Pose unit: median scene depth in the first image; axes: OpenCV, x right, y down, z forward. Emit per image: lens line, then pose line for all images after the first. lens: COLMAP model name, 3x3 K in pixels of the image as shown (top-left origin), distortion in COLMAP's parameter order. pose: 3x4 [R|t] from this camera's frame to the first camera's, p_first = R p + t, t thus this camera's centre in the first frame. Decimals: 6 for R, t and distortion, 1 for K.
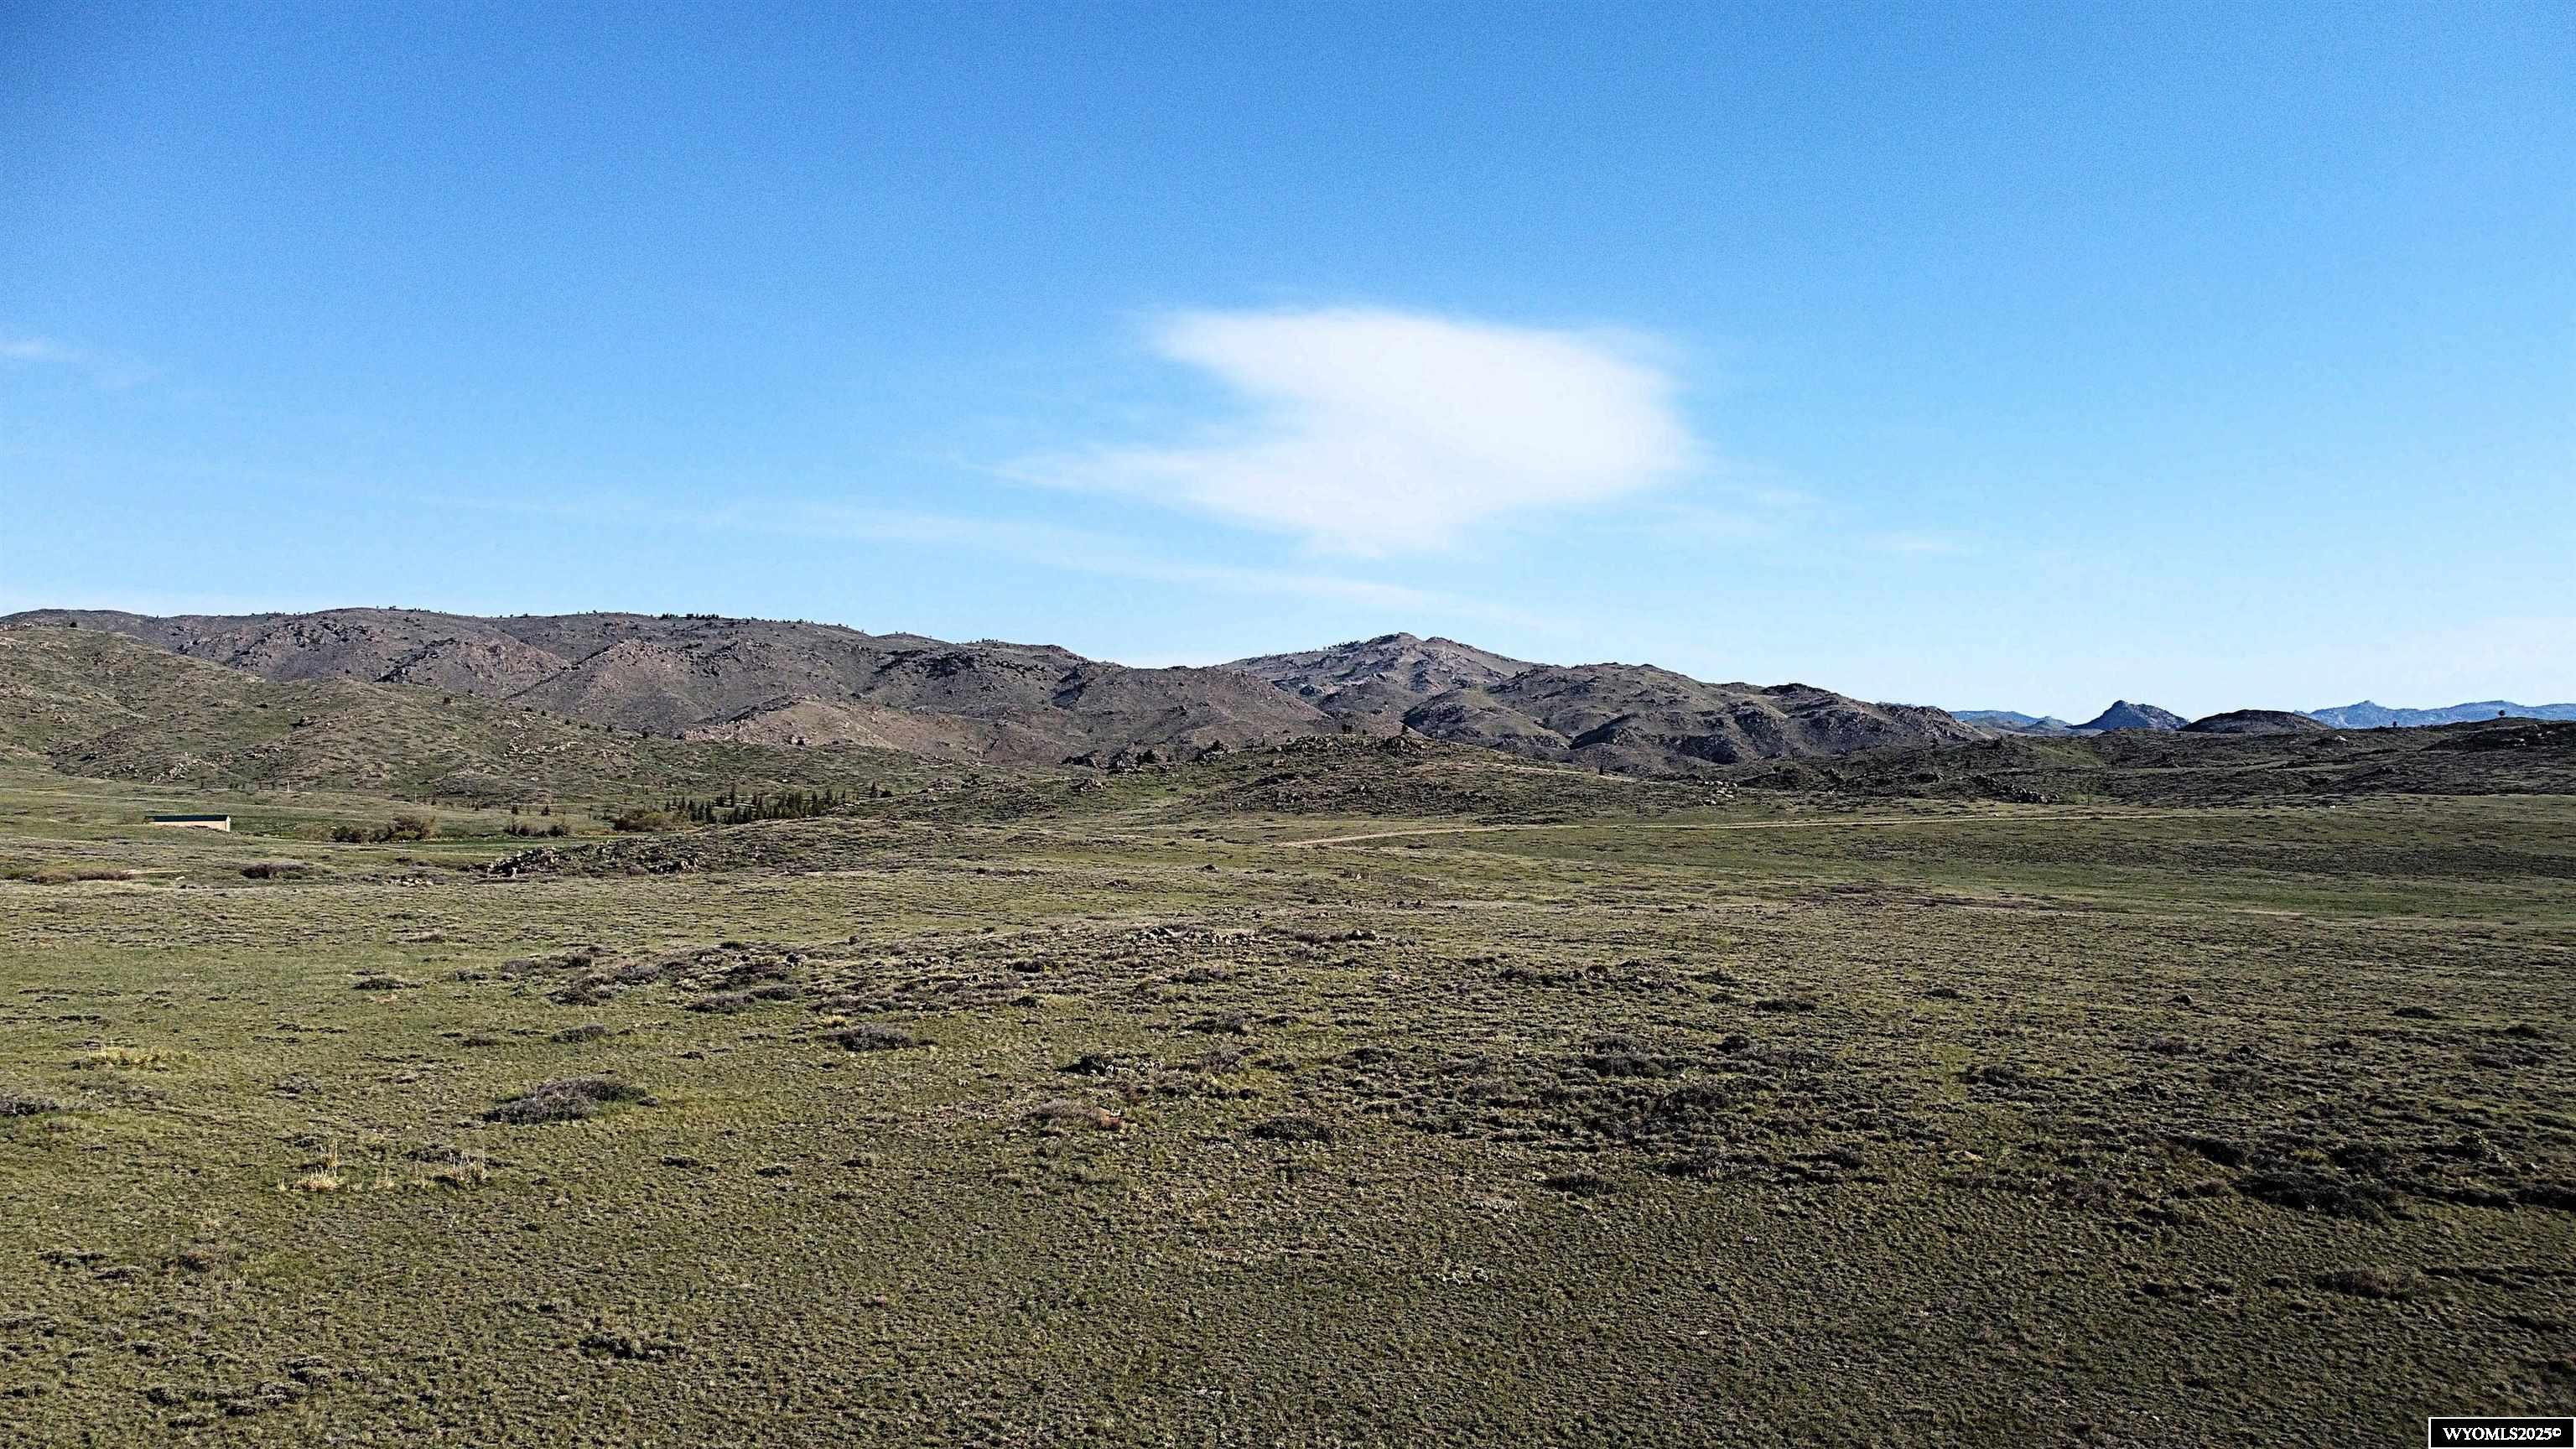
lens RADIAL K [[1967.8, 0, 1284.9], [0, 1967.8, 730.9], [0, 0, 1]] dist [0.015509, -0.009455]
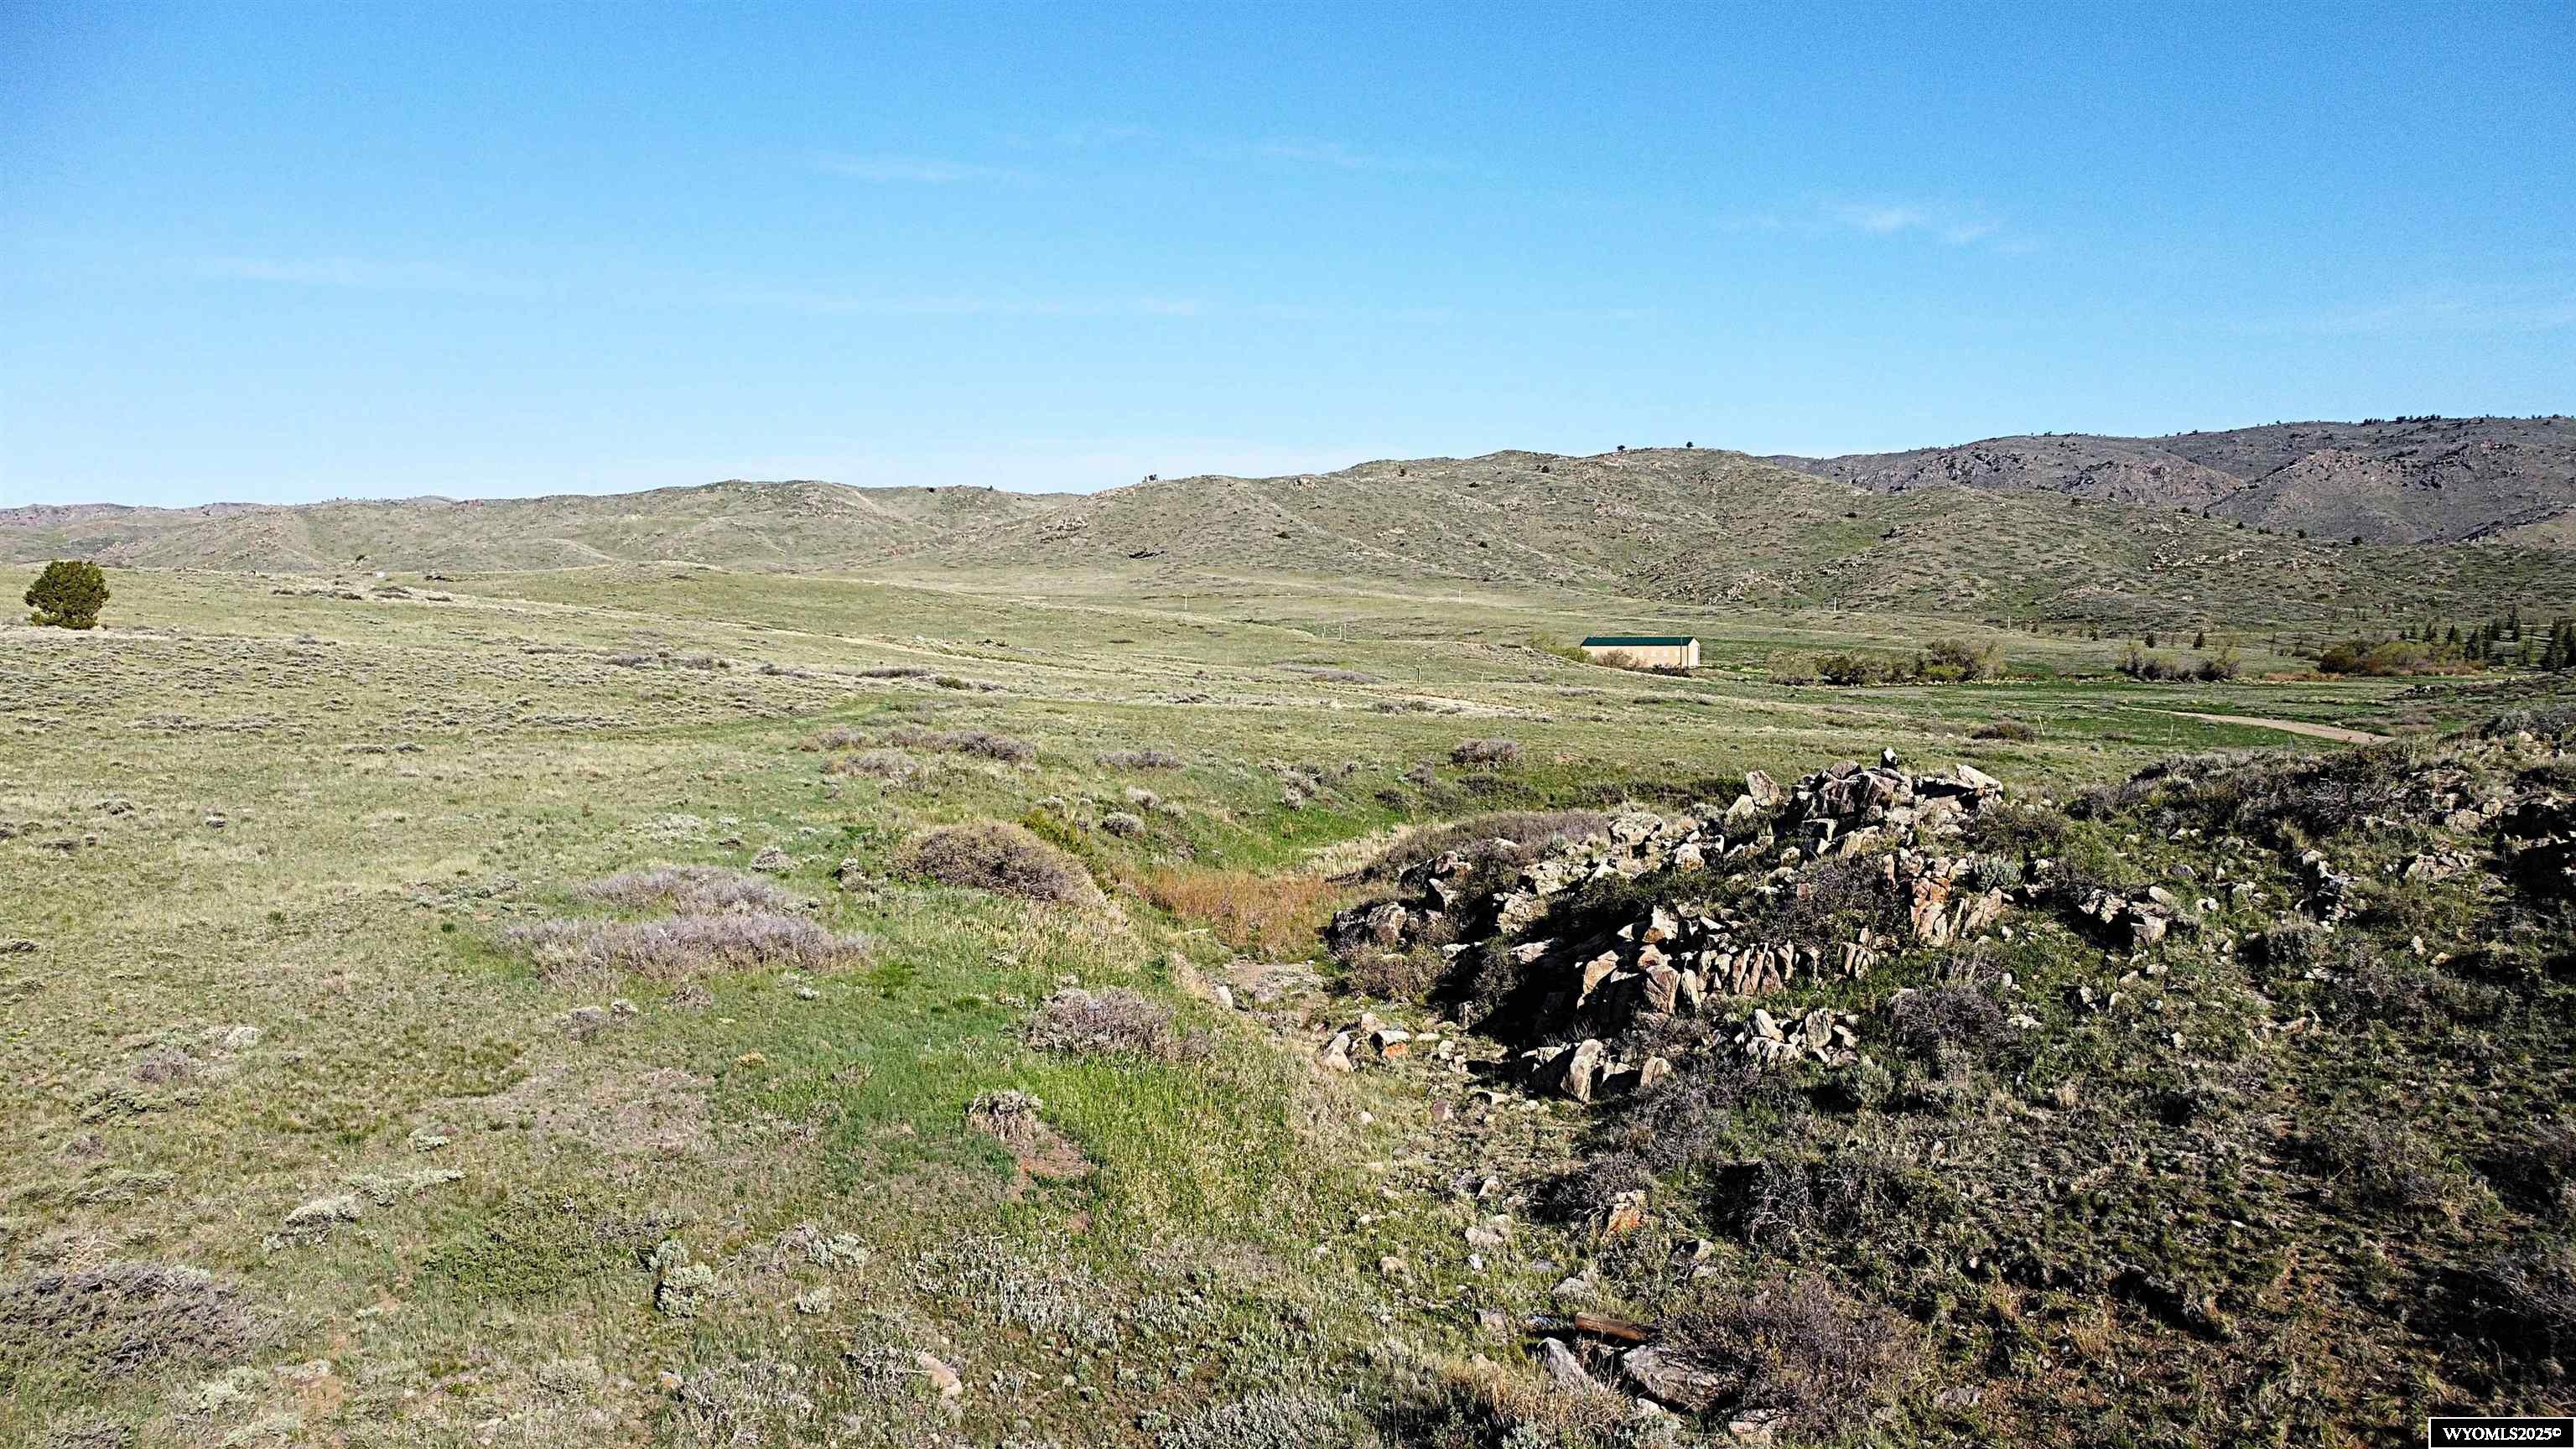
lens RADIAL K [[1967.8, 0, 1280.8], [0, 1967.8, 738.6], [0, 0, 1]] dist [0.015509, -0.009455]
pose [[0.695858, 0.043200, -0.716879, -0.033775], [0.016011, 0.997008, 0.075622, 0.005196], [0.718001, -0.064100, 0.693084, 0.094227]]
